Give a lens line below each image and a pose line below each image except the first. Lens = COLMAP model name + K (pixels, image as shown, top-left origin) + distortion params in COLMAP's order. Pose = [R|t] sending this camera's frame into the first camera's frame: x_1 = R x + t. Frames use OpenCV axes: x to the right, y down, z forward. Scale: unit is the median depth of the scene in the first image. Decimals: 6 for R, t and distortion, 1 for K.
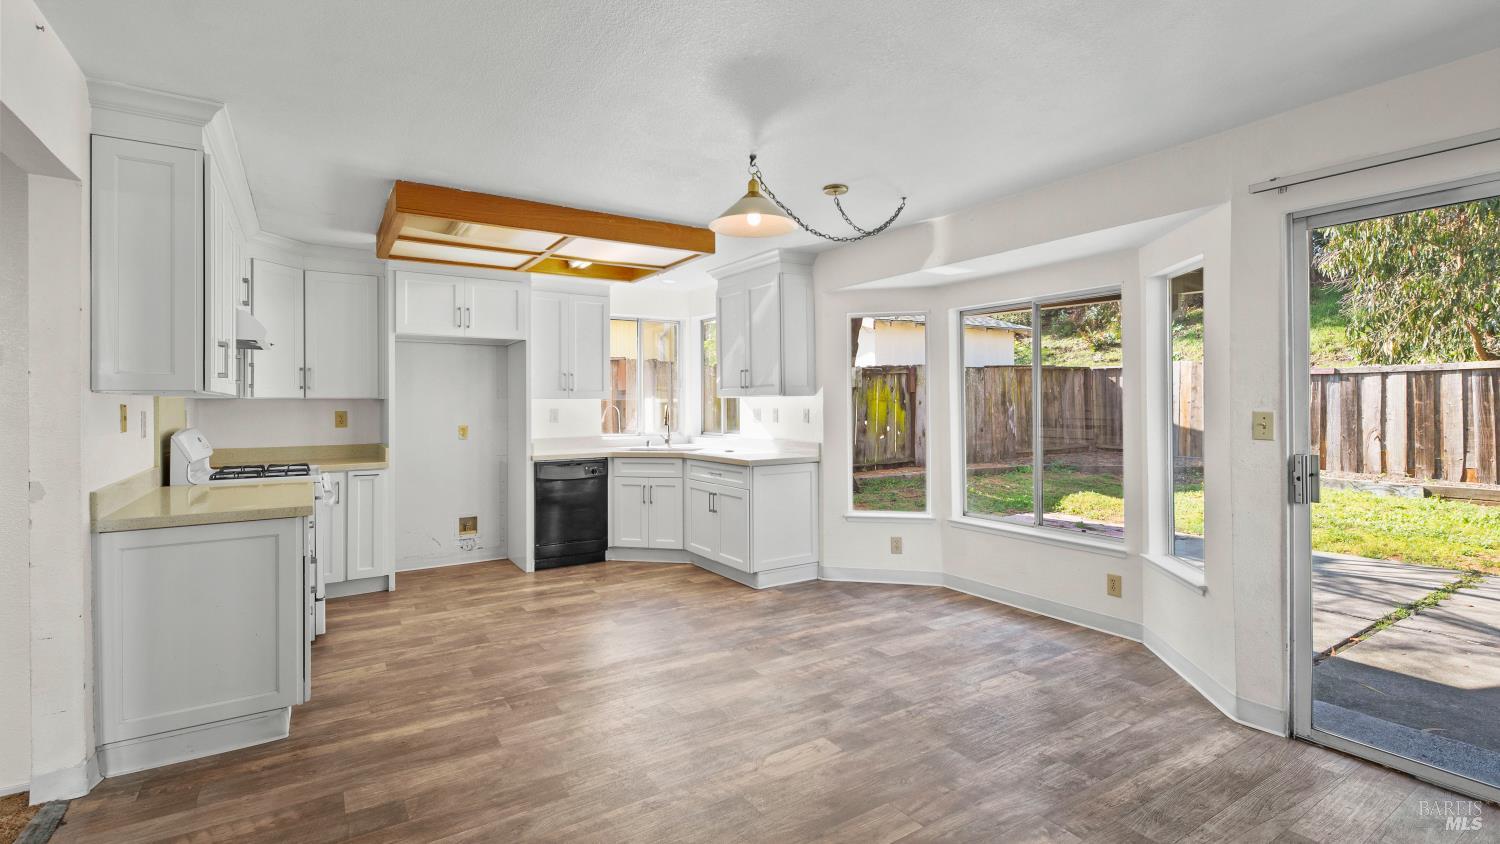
lens RADIAL K [[673.4, 0, 748.4], [0, 673.4, 398.9], [0, 0, 1]] dist [0.013124, -0.006661]
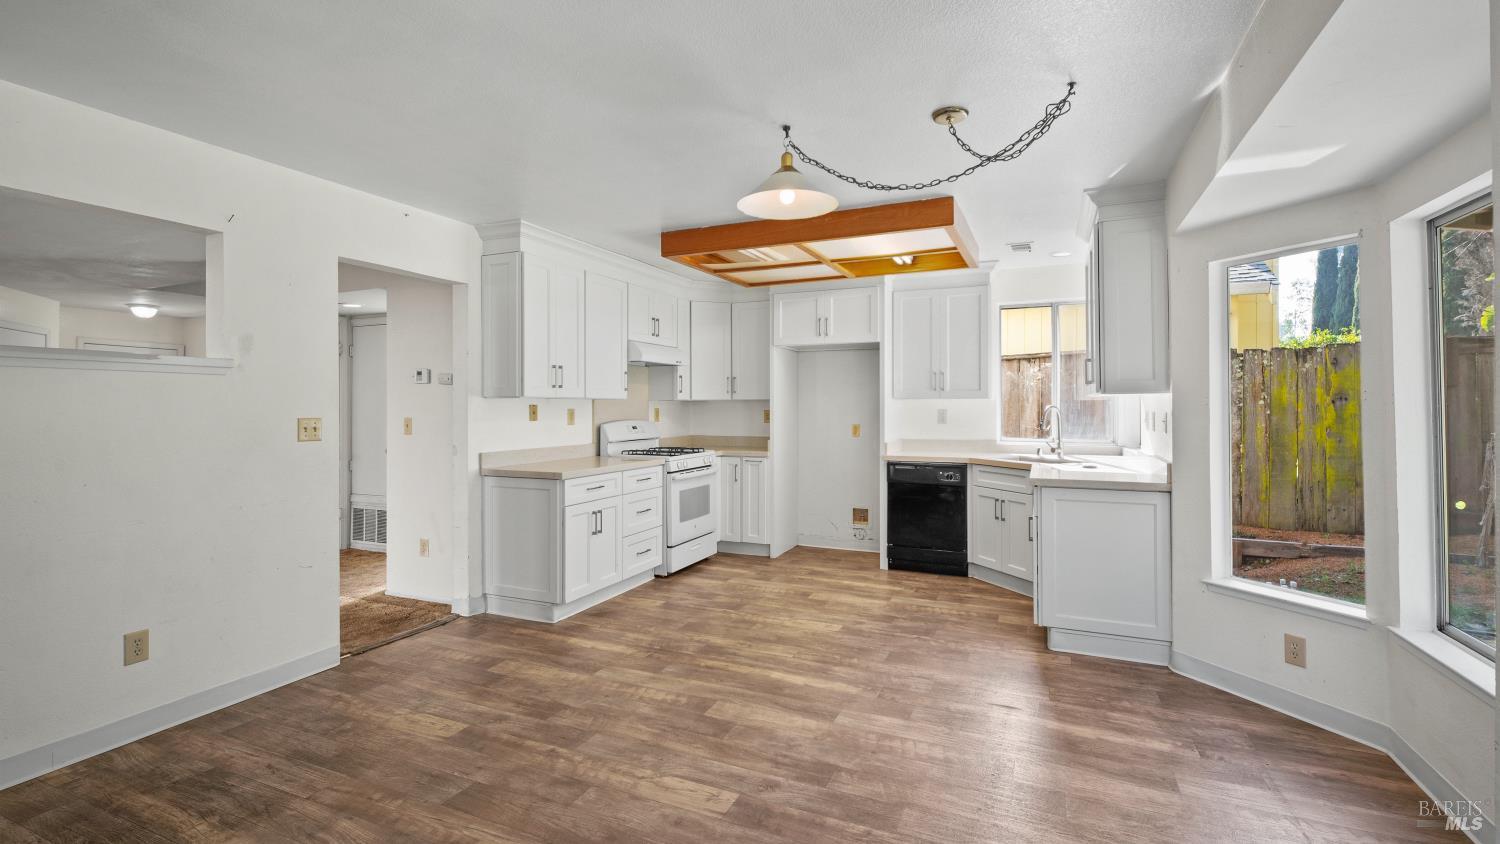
lens RADIAL K [[673.4, 0, 745.3], [0, 673.4, 403.5], [0, 0, 1]] dist [0.013124, -0.006661]
pose [[0.545177, 0.000353, -0.838321, 0.456340], [0.005187, 0.999979, 0.003794, 0.001099], [0.838305, -0.006417, 0.545164, 0.296555]]
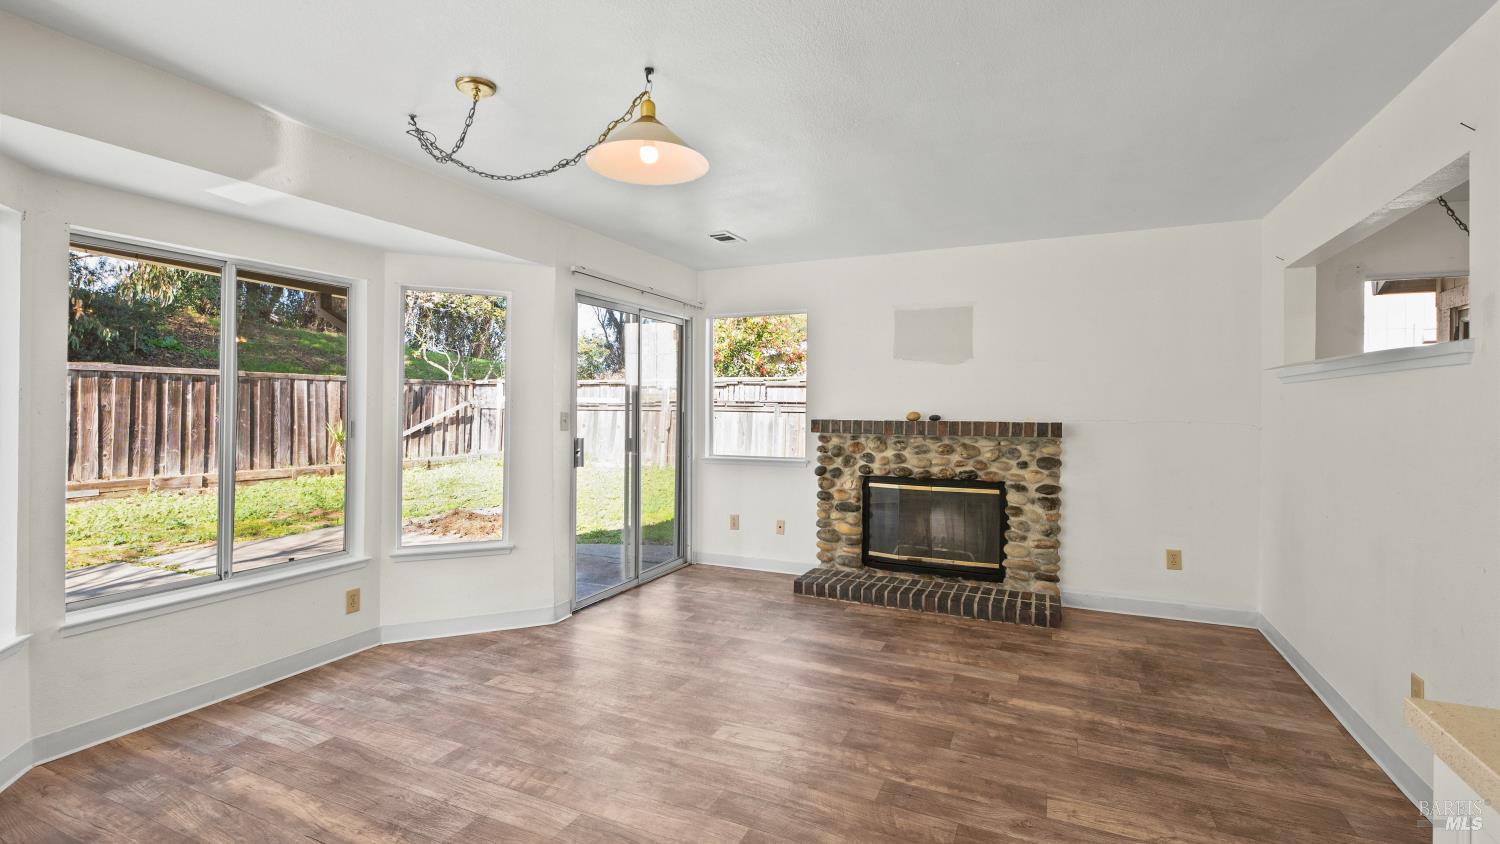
lens RADIAL K [[673.4, 0, 742.8], [0, 673.4, 402.5], [0, 0, 1]] dist [0.013124, -0.006661]
pose [[-0.527072, 0.005990, 0.849799, -0.423942], [-0.008214, 0.999893, -0.012143, 0.007279], [-0.849781, -0.013381, -0.526966, 0.820191]]
